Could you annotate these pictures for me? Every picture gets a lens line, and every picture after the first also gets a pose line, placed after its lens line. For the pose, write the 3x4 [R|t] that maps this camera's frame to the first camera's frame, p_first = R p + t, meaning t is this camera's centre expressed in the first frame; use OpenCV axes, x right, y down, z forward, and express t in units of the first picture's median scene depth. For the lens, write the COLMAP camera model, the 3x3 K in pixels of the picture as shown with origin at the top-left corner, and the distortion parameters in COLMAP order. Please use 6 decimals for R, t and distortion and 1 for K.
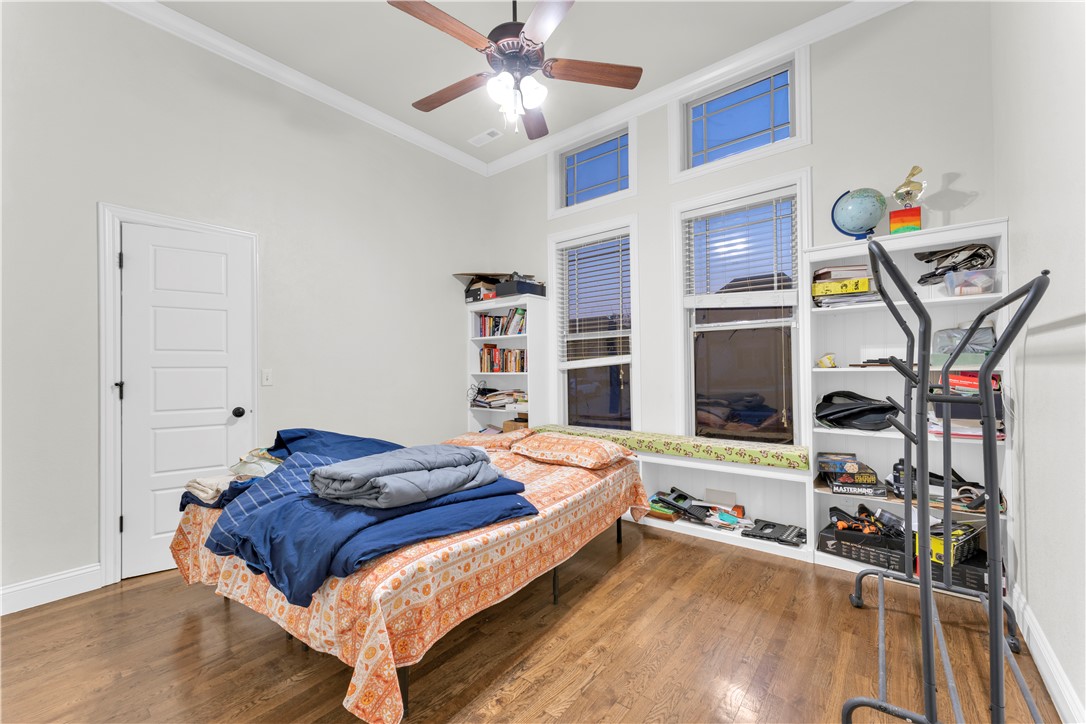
lens RADIAL K [[441.8, 0, 542.3], [0, 441.8, 365.6], [0, 0, 1]] dist [0.000088, 0.000180]
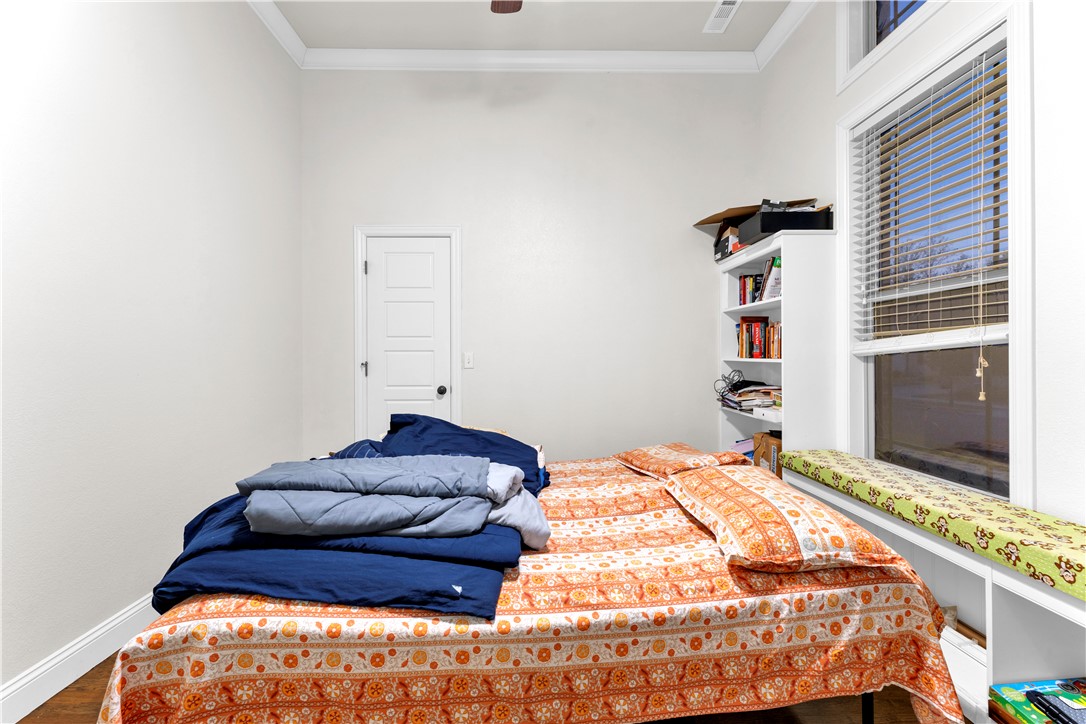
lens RADIAL K [[442.1, 0, 536.0], [0, 442.1, 356.5], [0, 0, 1]] dist [0.000189, -0.000107]
pose [[0.636565, 0.011767, -0.771133, 0.323236], [0.003487, 0.999829, 0.018134, -0.001333], [0.771215, -0.014232, 0.636416, 0.505436]]
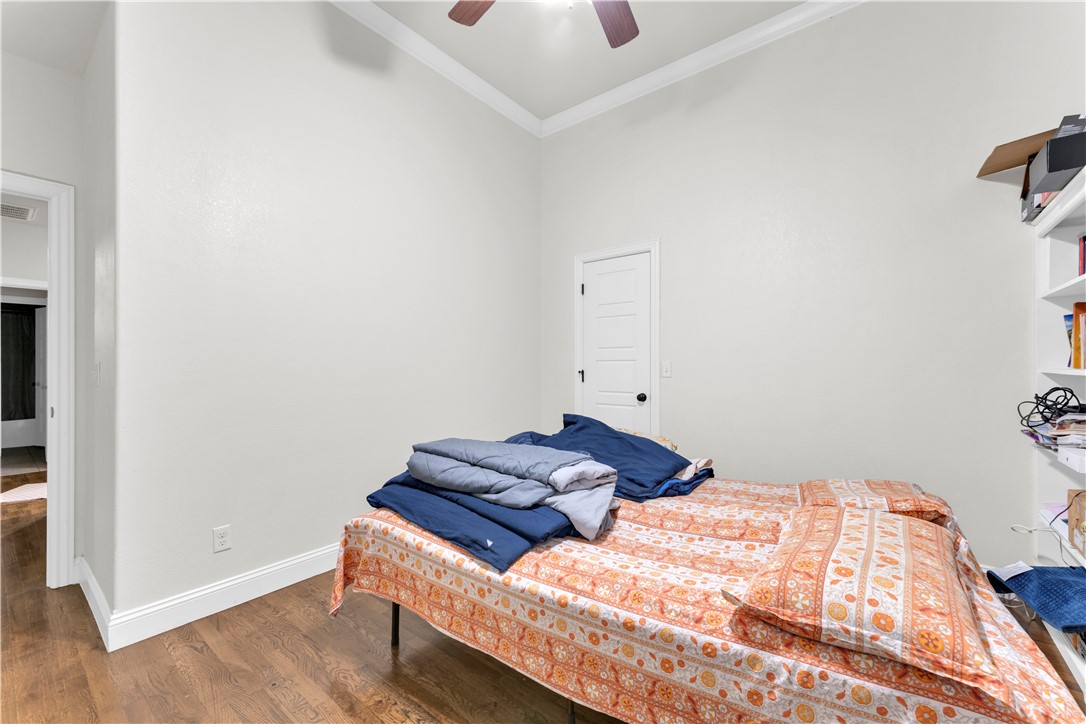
lens RADIAL K [[441.8, 0, 542.3], [0, 441.8, 365.6], [0, 0, 1]] dist [0.000088, 0.000180]
pose [[-0.000855, 0.013227, -0.999912, 0.497292], [0.012711, 0.999832, 0.013215, -0.000404], [0.999919, -0.012699, -0.001023, 0.775091]]
